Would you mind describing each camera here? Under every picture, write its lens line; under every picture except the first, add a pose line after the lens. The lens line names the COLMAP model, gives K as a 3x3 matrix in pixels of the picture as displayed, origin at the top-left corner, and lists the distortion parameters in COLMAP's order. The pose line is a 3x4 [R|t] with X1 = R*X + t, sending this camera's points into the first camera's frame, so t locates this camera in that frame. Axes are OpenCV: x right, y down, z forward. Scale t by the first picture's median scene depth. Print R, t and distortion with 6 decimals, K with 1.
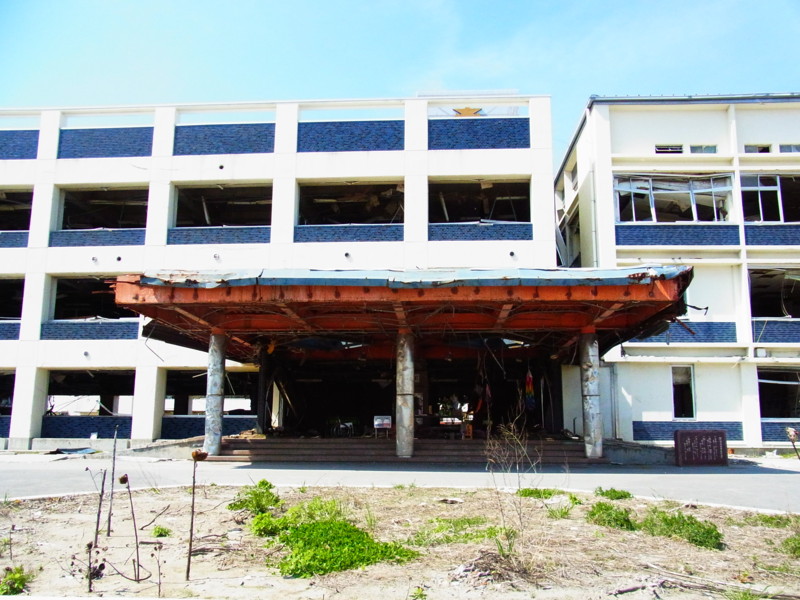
lens RADIAL K [[688.3, 0, 400.0], [0, 688.3, 300.0], [0, 0, 1]] dist [-0.241027, 0.311001]
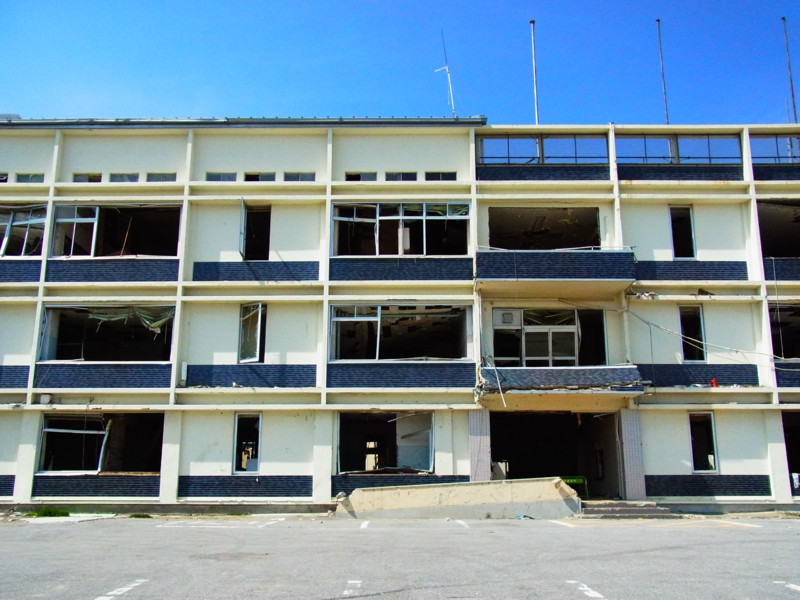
lens RADIAL K [[750.7, 0, 400.0], [0, 750.7, 300.0], [0, 0, 1]] dist [-0.001072, 0.004794]
pose [[0.998805, 0.001896, 0.048830, 0.938120], [0.000816, 0.998460, -0.055462, 0.000908], [-0.048860, 0.055436, 0.997266, -0.066741]]
